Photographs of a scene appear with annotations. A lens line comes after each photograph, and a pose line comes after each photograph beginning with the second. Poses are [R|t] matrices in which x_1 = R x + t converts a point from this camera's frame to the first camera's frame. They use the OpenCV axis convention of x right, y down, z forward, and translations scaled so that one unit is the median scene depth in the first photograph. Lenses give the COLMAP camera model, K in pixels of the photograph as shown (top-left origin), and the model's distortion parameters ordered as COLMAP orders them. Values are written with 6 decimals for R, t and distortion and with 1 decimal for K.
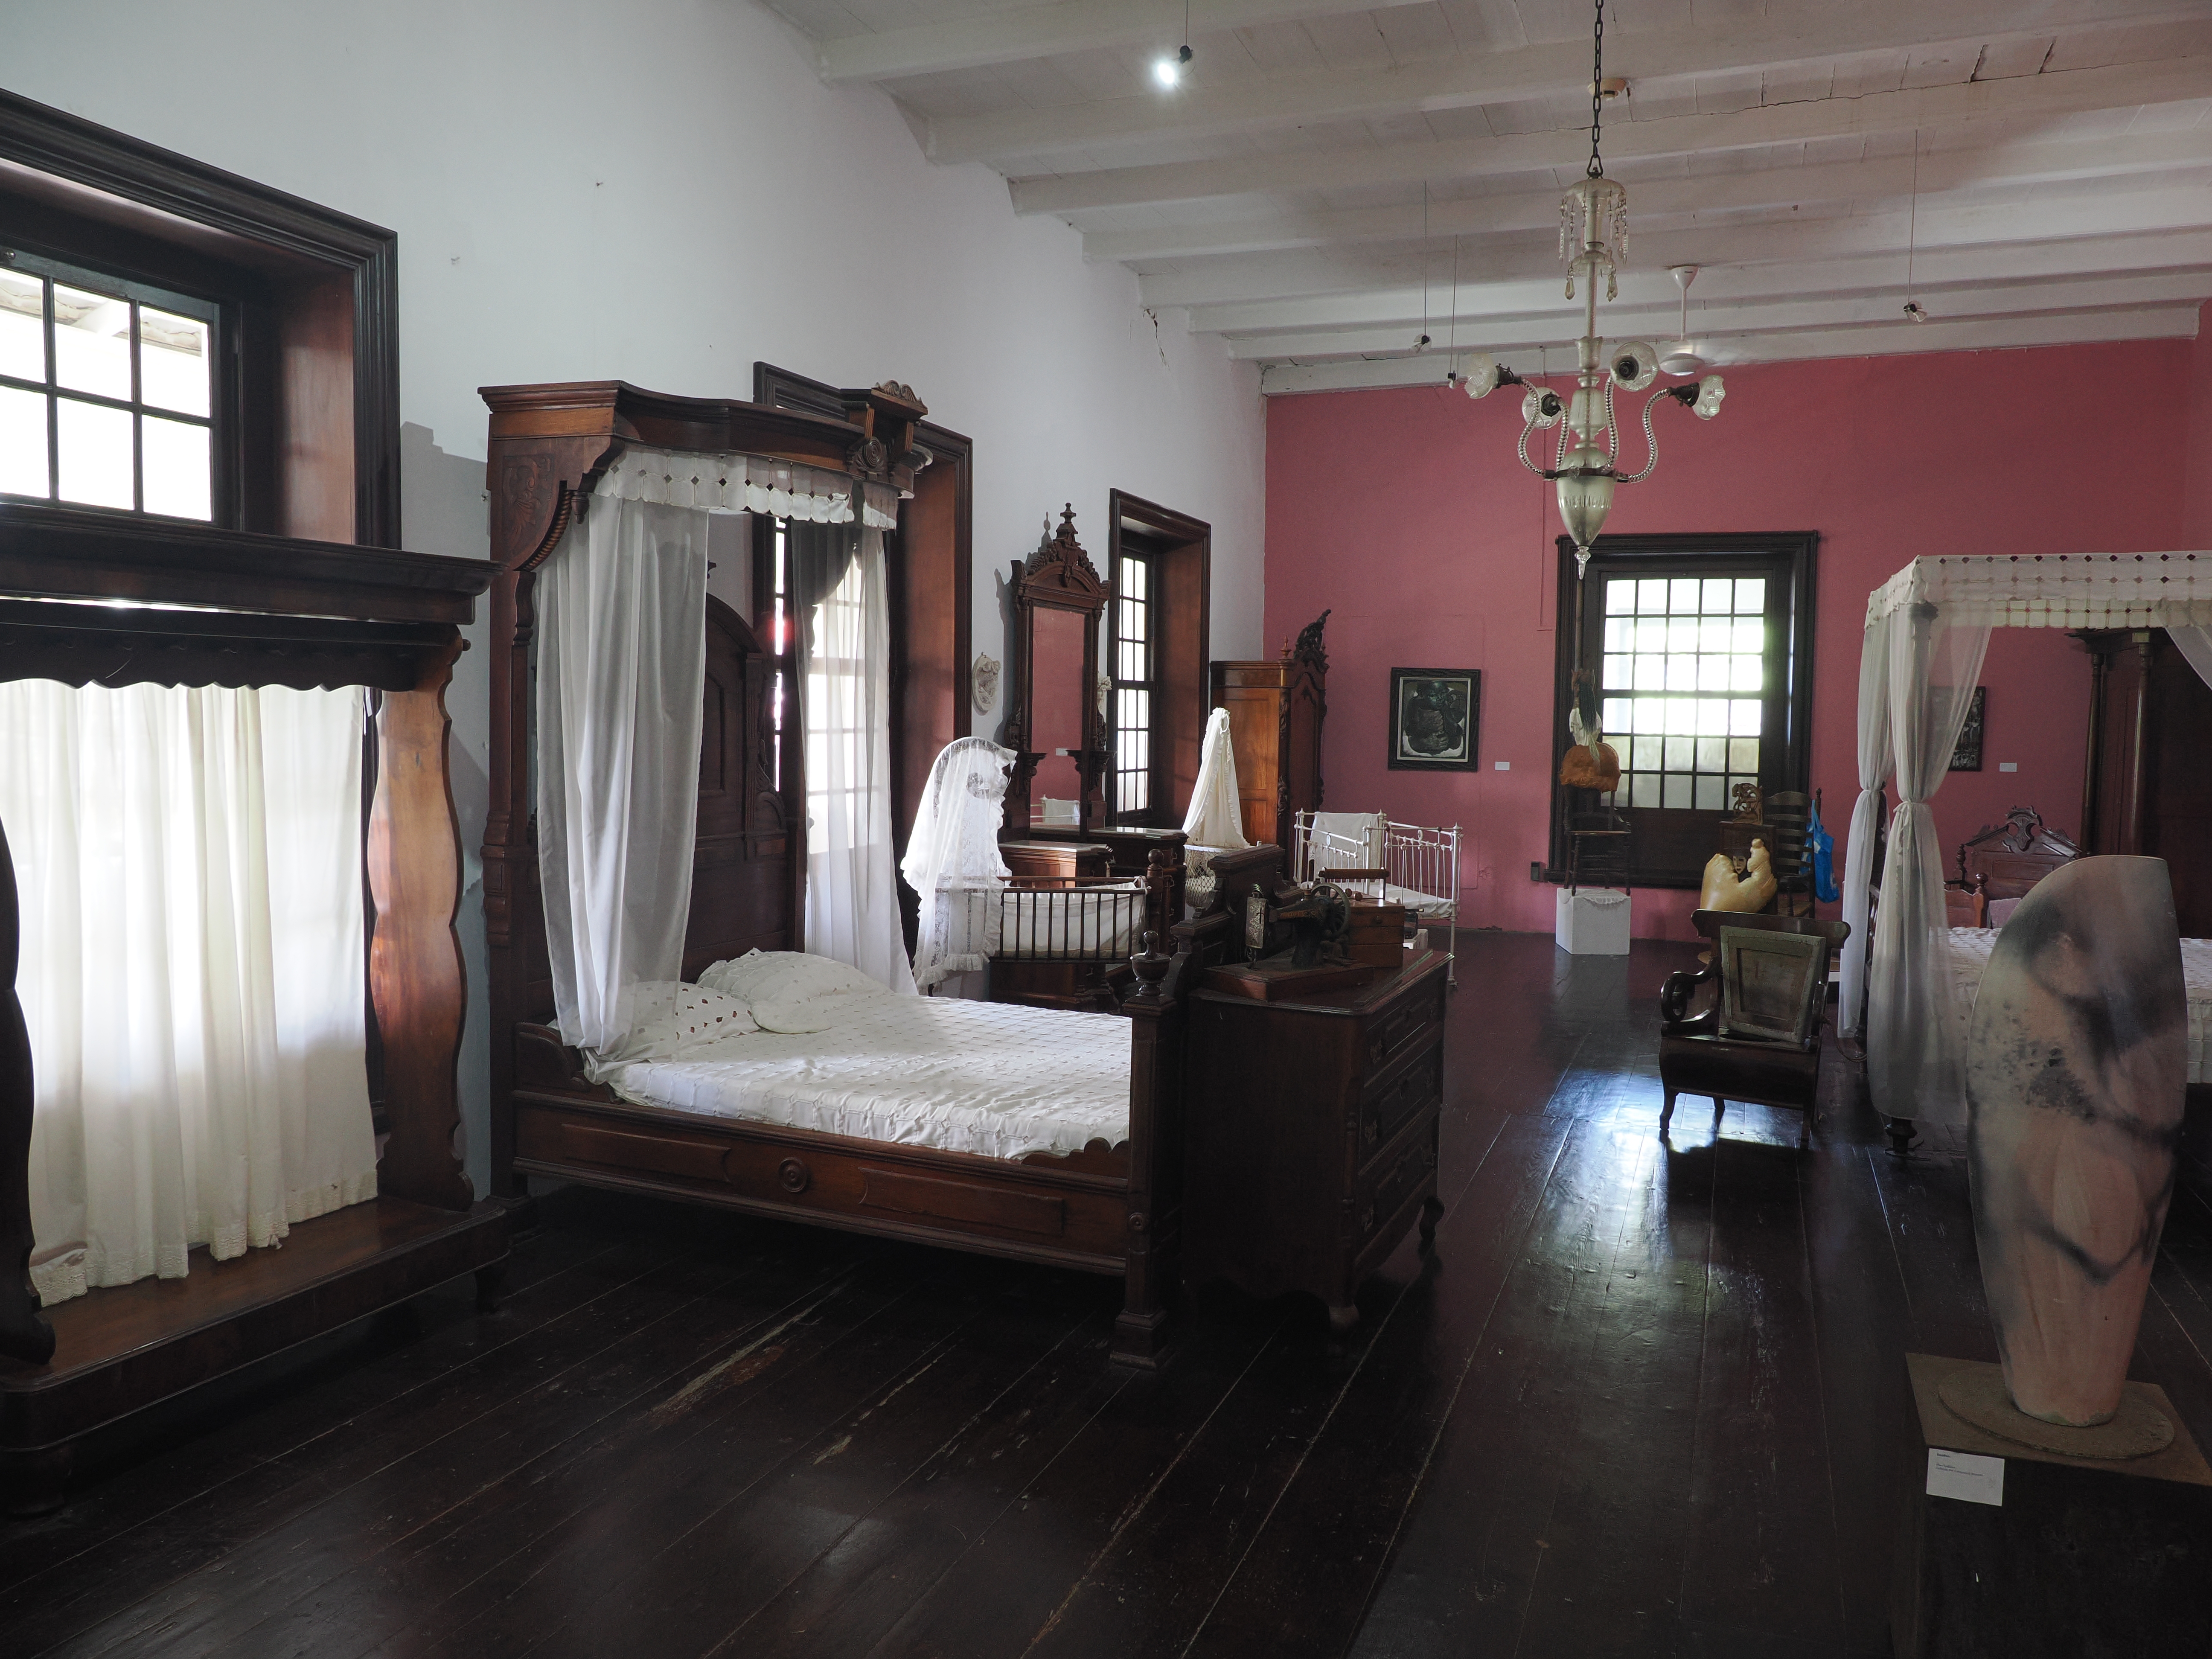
lens RADIAL K [[1583.8, 0, 1106.4], [0, 1583.8, 828.8], [0, 0, 1]] dist [-0.058359, 0.000935]
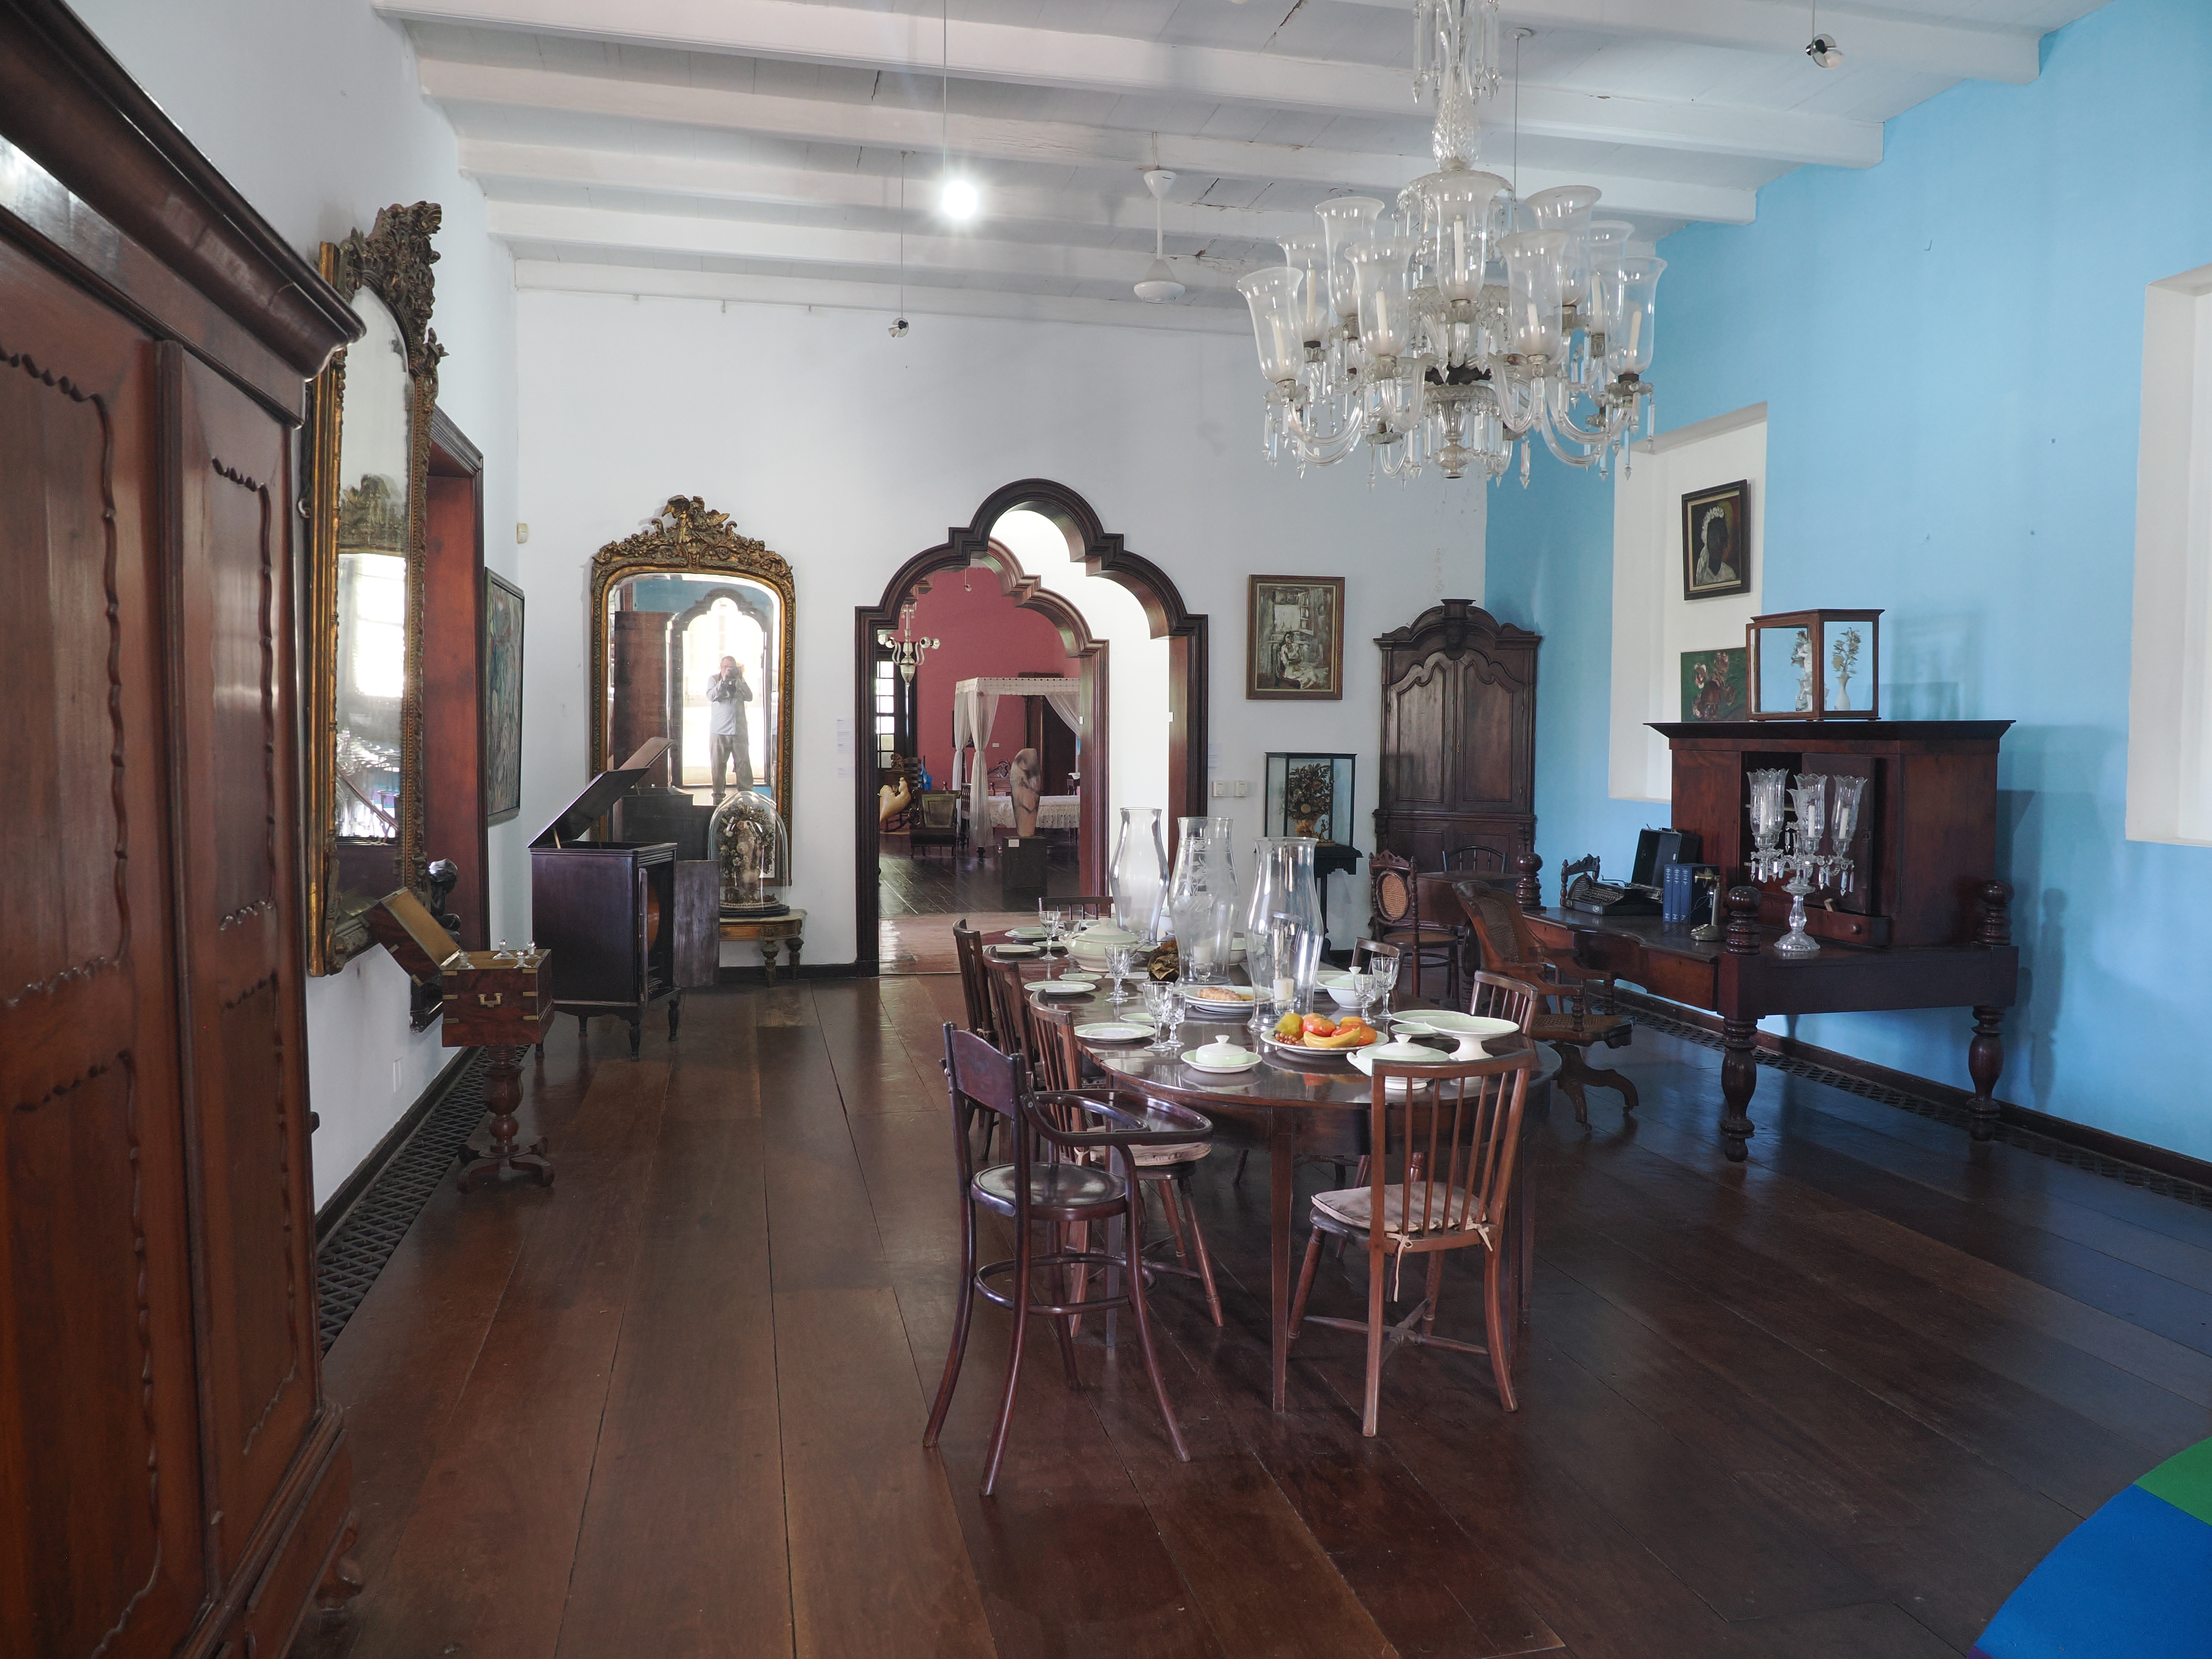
lens RADIAL K [[1583.8, 0, 1106.0], [0, 1583.8, 822.8], [0, 0, 1]] dist [-0.058359, 0.000935]
pose [[0.817903, -0.042401, 0.573791, -0.990811], [0.045742, 0.998916, 0.008614, 0.097765], [-0.573534, 0.019202, 0.818957, -1.574738]]
